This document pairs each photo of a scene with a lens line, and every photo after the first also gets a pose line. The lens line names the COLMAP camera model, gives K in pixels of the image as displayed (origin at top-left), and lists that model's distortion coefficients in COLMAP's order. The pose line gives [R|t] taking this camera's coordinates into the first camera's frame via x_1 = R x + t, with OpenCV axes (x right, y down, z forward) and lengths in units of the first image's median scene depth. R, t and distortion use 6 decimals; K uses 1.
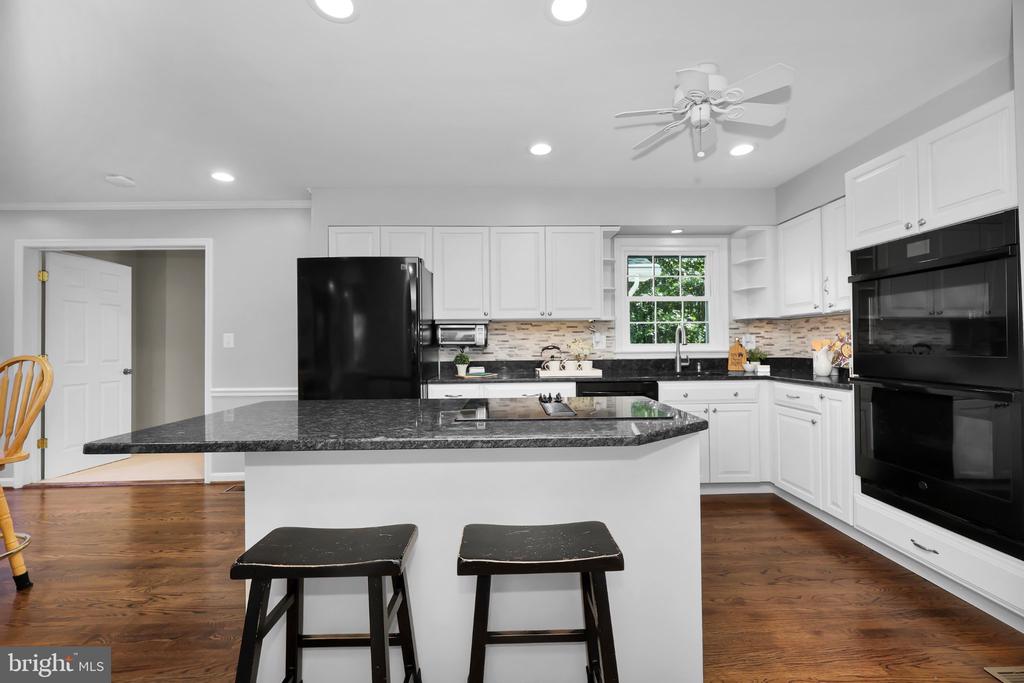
lens RADIAL K [[427.6, 0, 512.0], [0, 427.6, 341.5], [0, 0, 1]] dist [0.000756, 0.000164]
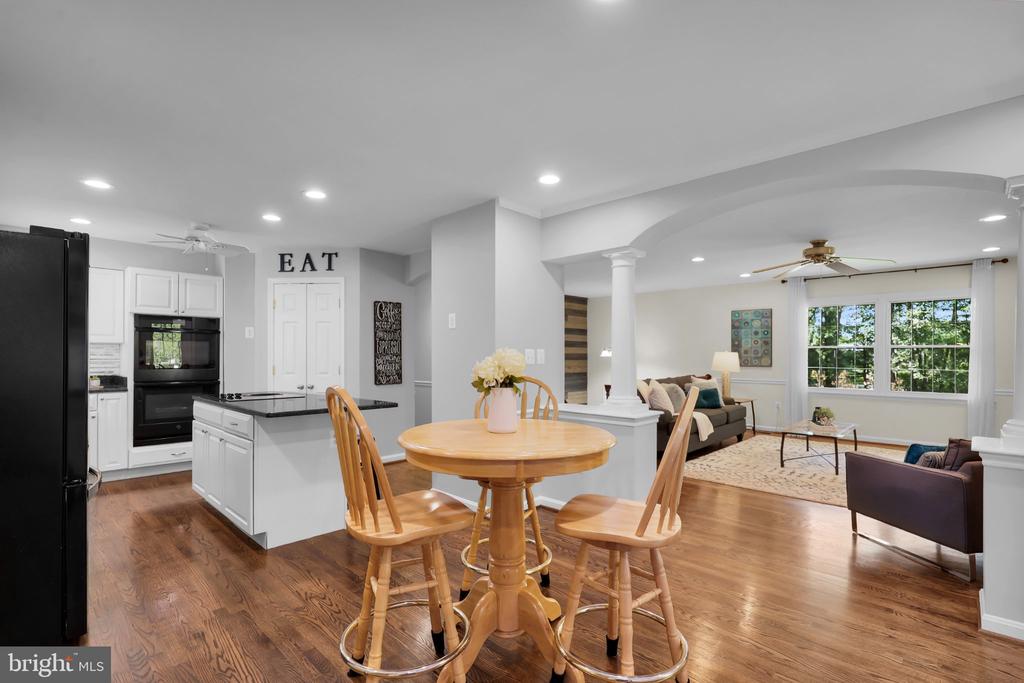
lens RADIAL K [[476.1, 0, 516.2], [0, 476.1, 352.5], [0, 0, 1]] dist [0.000166, -0.000680]
pose [[-0.704215, 0.014421, 0.709841, -1.164704], [-0.001722, 0.999756, -0.022018, -0.004353], [-0.709985, -0.016728, -0.704018, 0.846922]]
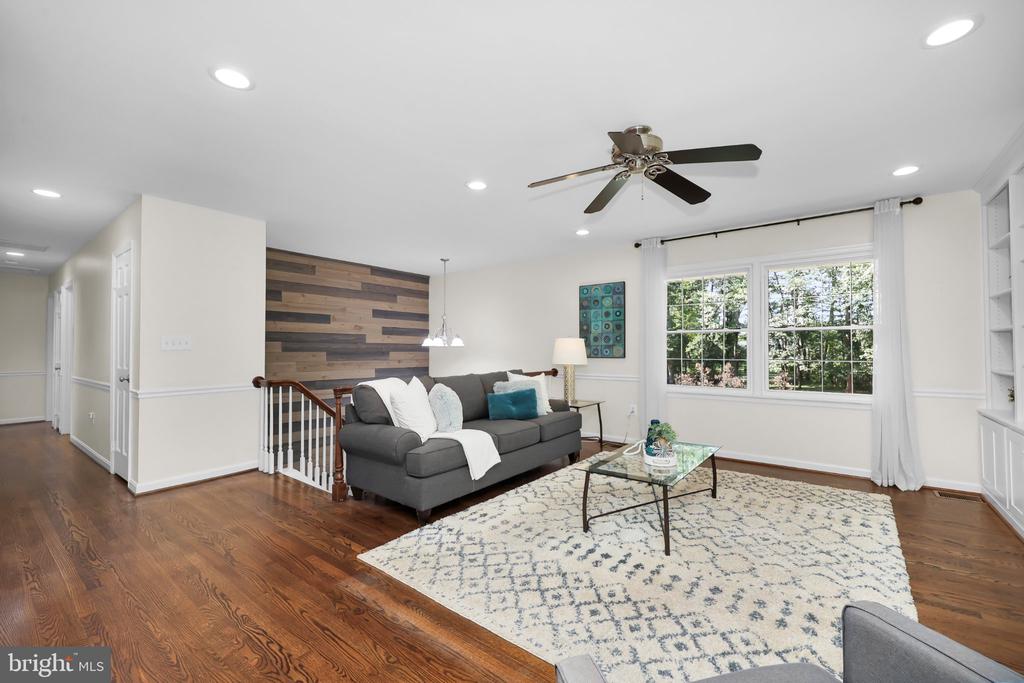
lens RADIAL K [[427.6, 0, 512.0], [0, 427.6, 341.5], [0, 0, 1]] dist [0.000756, 0.000164]
pose [[-0.774087, 0.027156, 0.632496, -1.081343], [0.002688, 0.999212, -0.039611, 0.011208], [-0.633073, -0.028962, -0.773550, -0.090629]]
